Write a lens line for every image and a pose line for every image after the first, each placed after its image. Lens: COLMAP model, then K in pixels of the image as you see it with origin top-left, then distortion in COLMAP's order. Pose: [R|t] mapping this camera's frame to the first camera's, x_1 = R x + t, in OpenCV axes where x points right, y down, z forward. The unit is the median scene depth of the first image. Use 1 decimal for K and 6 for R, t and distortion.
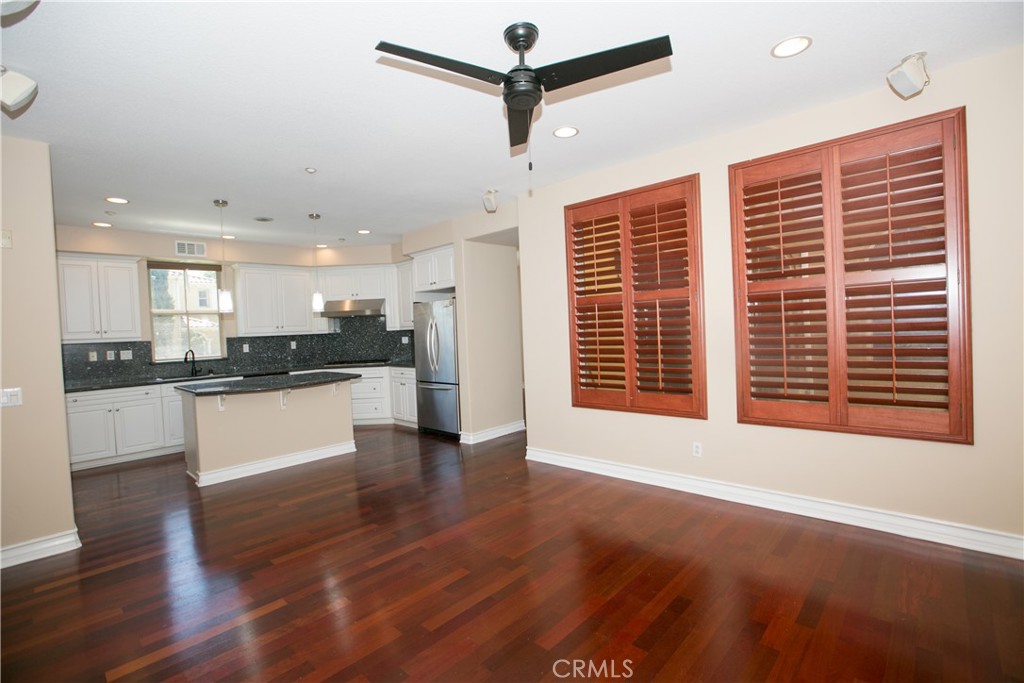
lens RADIAL K [[469.7, 0, 514.1], [0, 469.7, 343.7], [0, 0, 1]] dist [-0.048434, 0.019257]
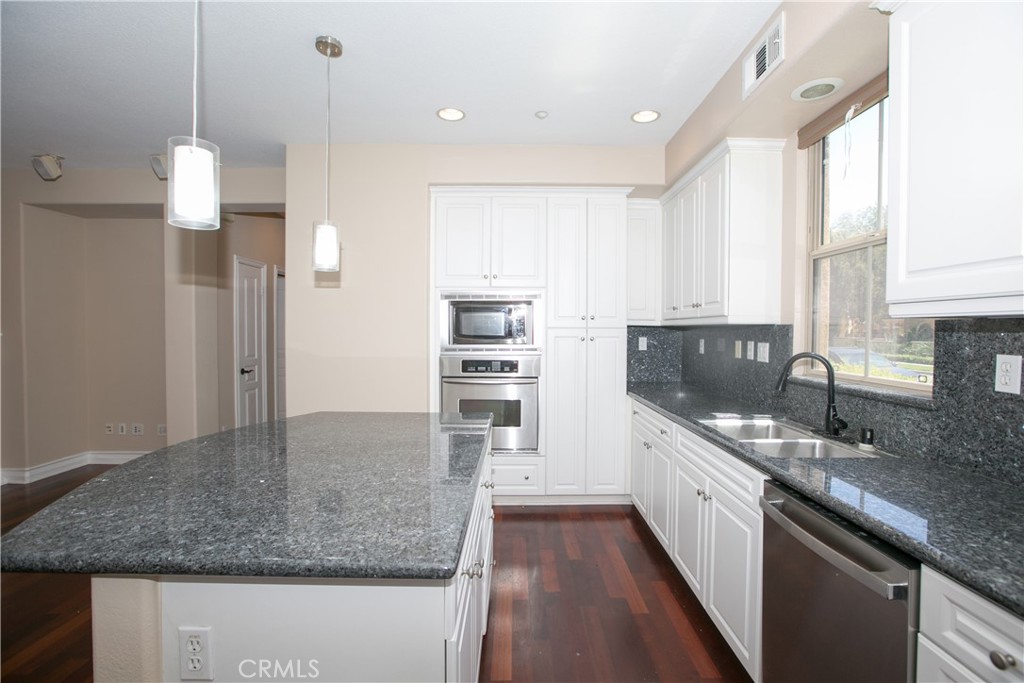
lens RADIAL K [[469.7, 0, 518.9], [0, 469.7, 337.1], [0, 0, 1]] dist [-0.048434, 0.019257]
pose [[-0.719695, 0.046631, -0.692723, -0.302377], [-0.000494, 0.997707, 0.067675, -0.021256], [0.694290, 0.049047, -0.718022, 1.055624]]
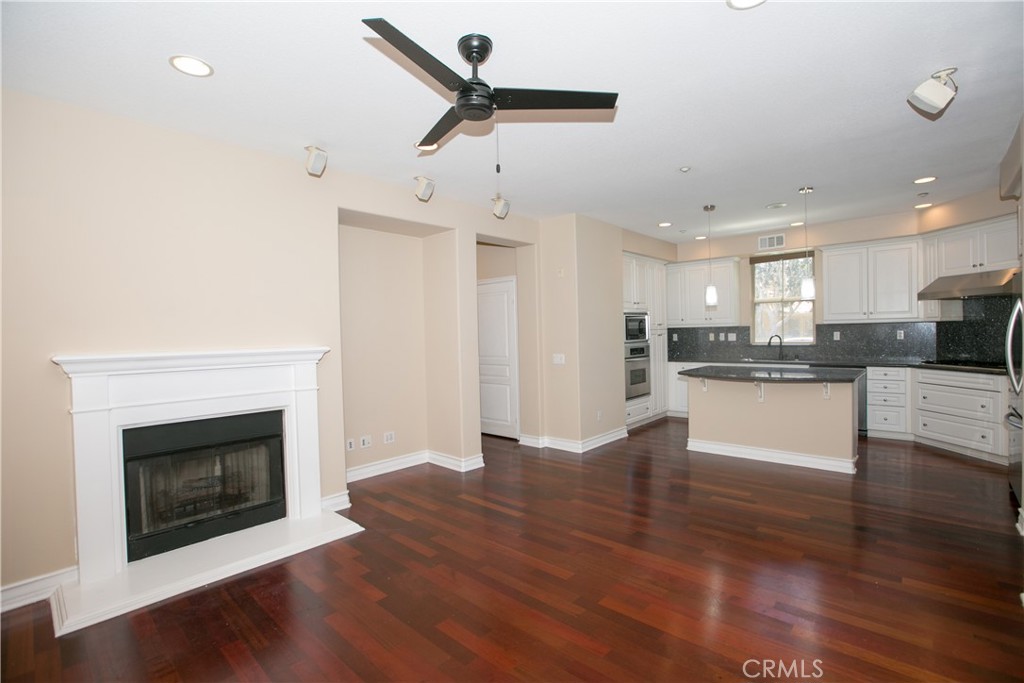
lens RADIAL K [[469.7, 0, 518.8], [0, 469.7, 337.8], [0, 0, 1]] dist [-0.048434, 0.019257]
pose [[0.029139, 0.051121, -0.998267, 0.350805], [-0.012104, 0.998636, 0.050787, -0.027593], [0.999502, 0.010604, 0.029718, 0.352352]]
